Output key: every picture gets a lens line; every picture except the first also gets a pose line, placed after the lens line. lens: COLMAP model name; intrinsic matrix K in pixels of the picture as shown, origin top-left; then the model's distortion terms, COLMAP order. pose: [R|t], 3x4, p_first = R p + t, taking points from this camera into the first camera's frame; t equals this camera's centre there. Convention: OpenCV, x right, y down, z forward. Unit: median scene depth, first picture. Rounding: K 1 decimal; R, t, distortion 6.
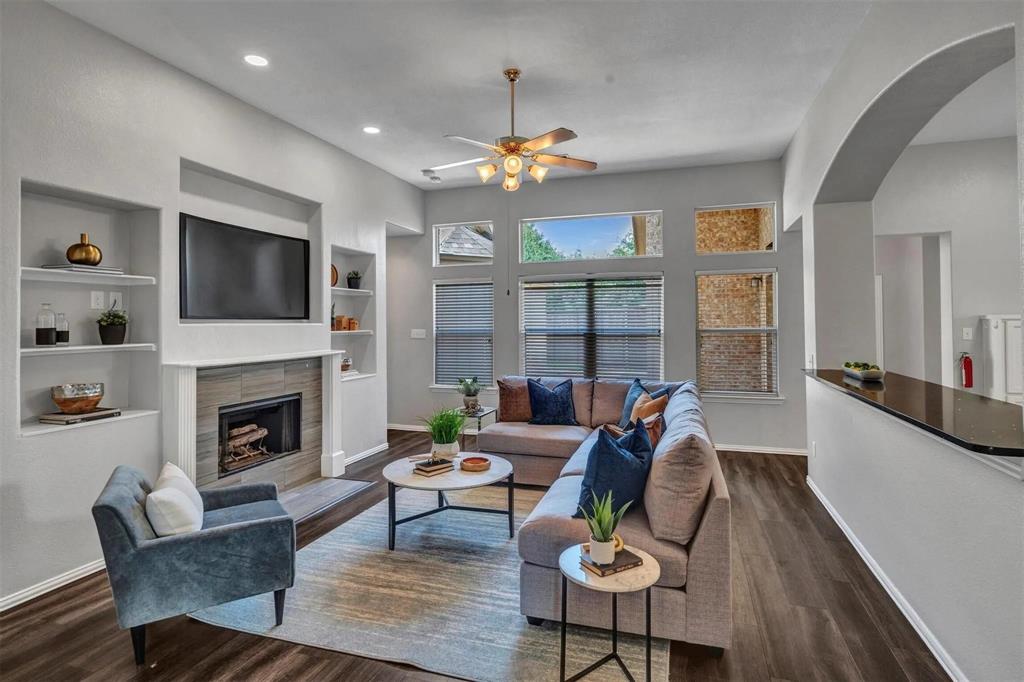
lens RADIAL K [[522.4, 0, 513.0], [0, 522.4, 318.4], [0, 0, 1]] dist [-0.012220, 0.002484]
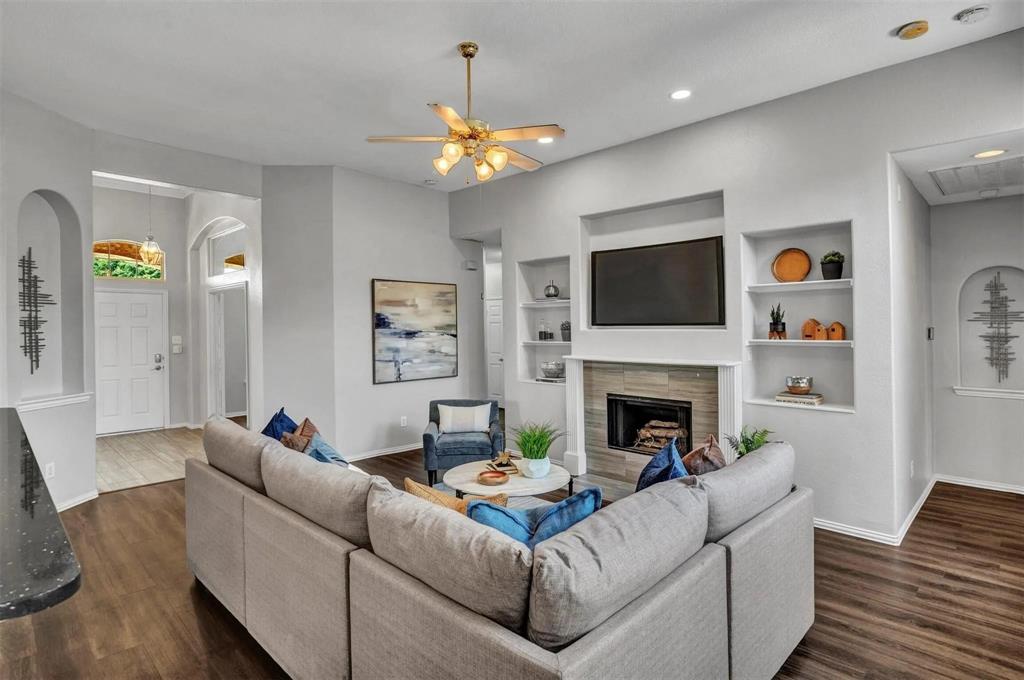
lens RADIAL K [[522.4, 0, 507.8], [0, 522.4, 336.9], [0, 0, 1]] dist [-0.012220, 0.002484]
pose [[-0.452903, 0.024835, -0.891214, 0.689213], [0.016371, 0.999675, 0.019538, -0.001343], [0.891409, -0.005741, -0.453162, 1.317842]]
